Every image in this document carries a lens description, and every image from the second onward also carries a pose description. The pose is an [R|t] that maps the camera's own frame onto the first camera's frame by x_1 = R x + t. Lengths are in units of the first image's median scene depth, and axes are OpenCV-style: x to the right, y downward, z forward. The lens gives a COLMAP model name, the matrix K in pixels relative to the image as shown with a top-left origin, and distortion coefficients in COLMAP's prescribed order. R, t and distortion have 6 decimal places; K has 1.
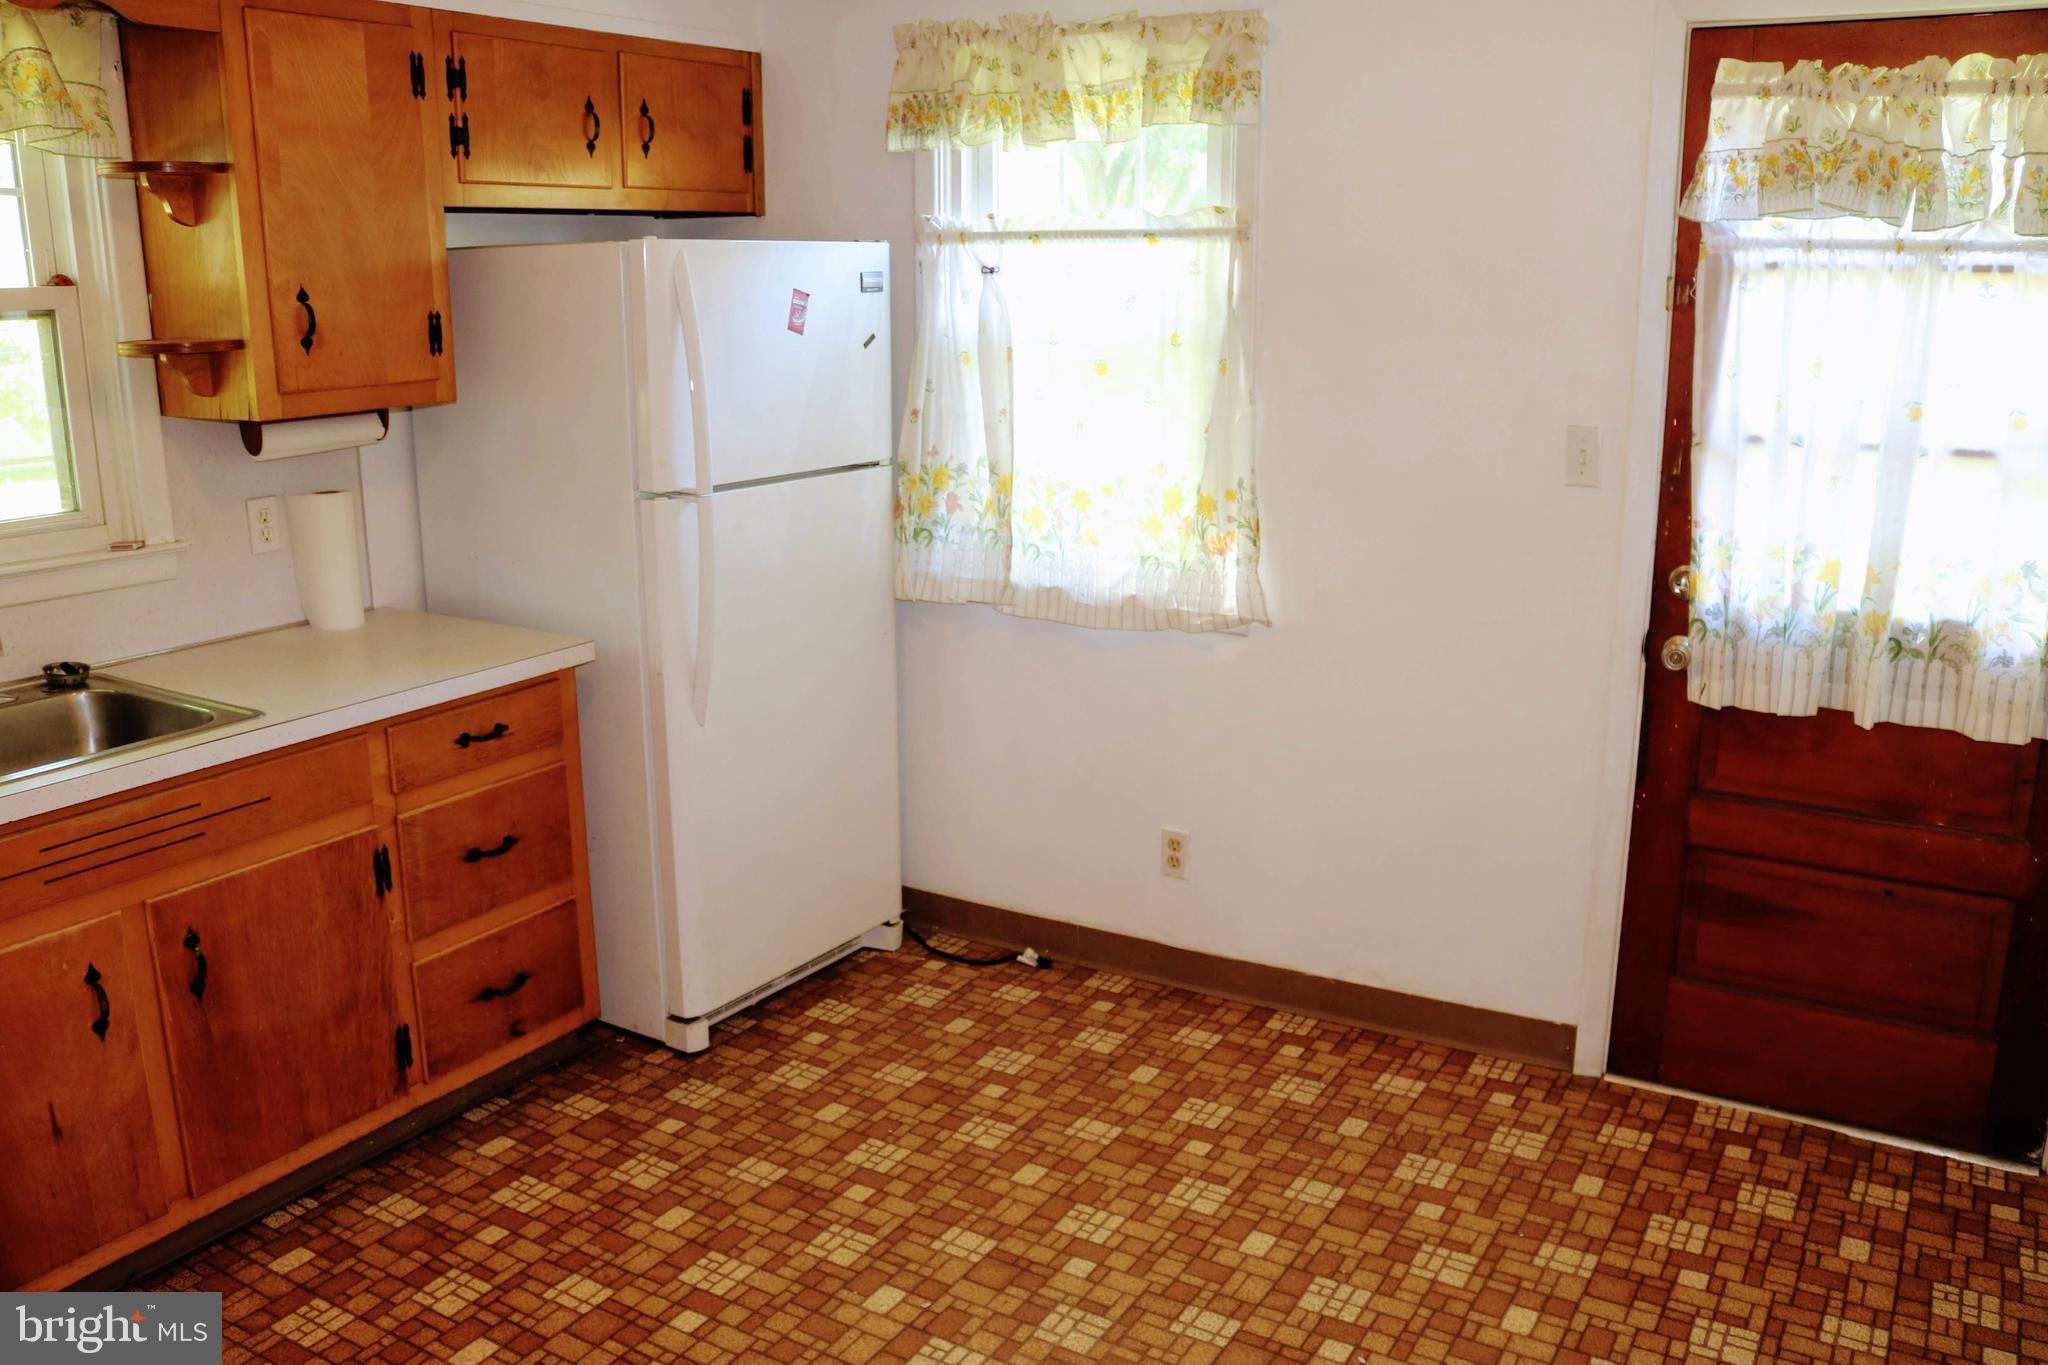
lens RADIAL K [[1695.1, 0, 1024.0], [0, 1695.1, 682.5], [0, 0, 1]] dist [-0.159574, 0.129044]
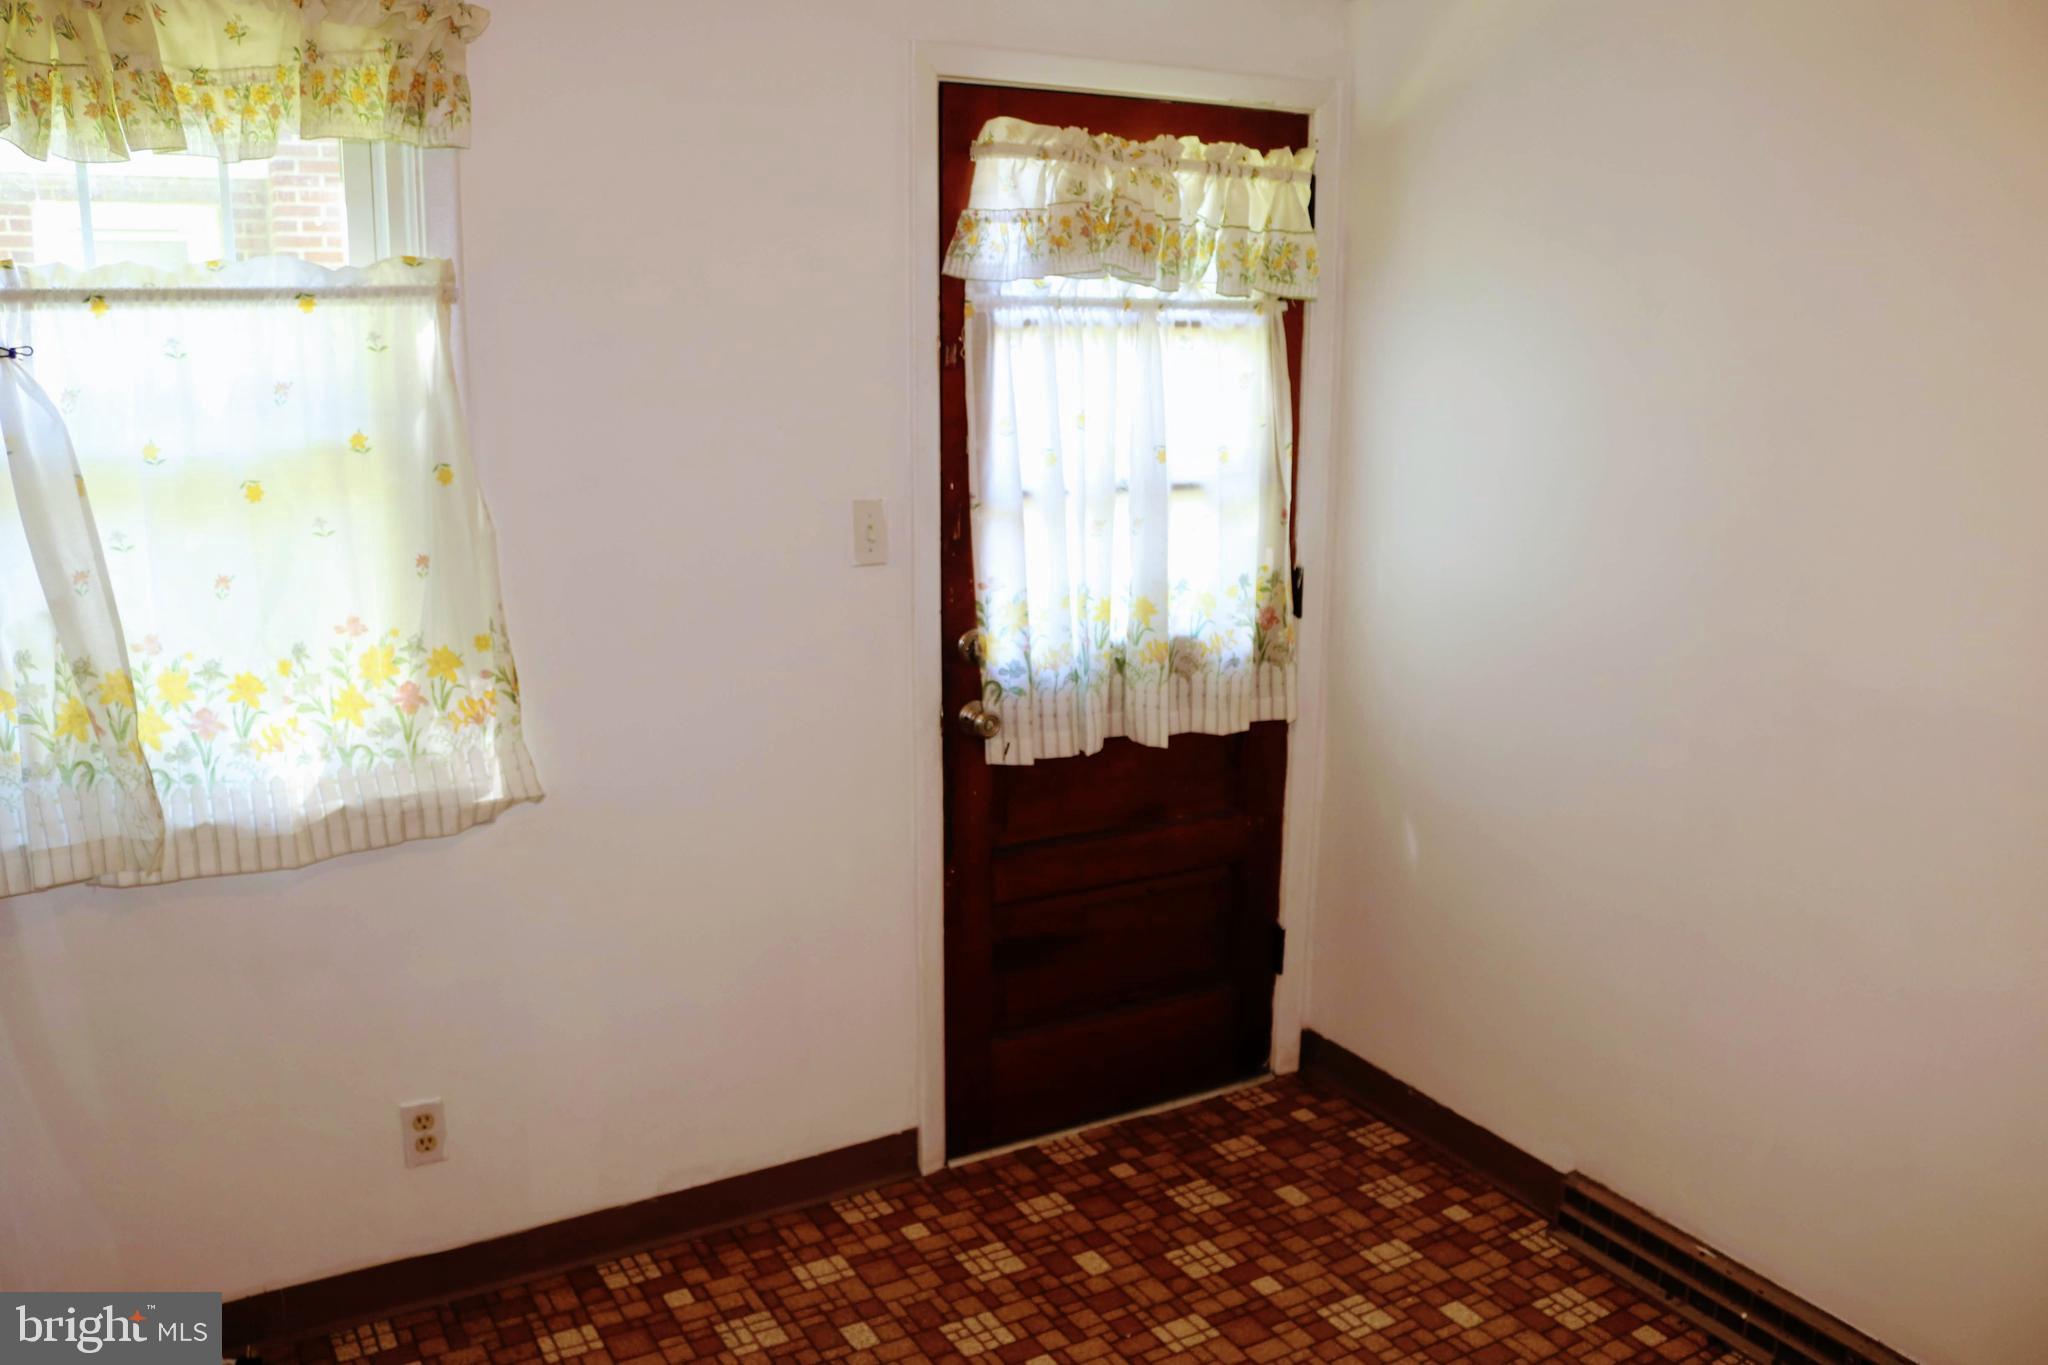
lens RADIAL K [[1695.1, 0, 1024.0], [0, 1695.1, 682.5], [0, 0, 1]] dist [-0.159574, 0.129044]
pose [[0.479889, -0.185256, 0.857547, -0.441750], [0.201763, 0.974557, 0.097625, -0.130105], [-0.853814, 0.126172, 0.505057, 0.468436]]
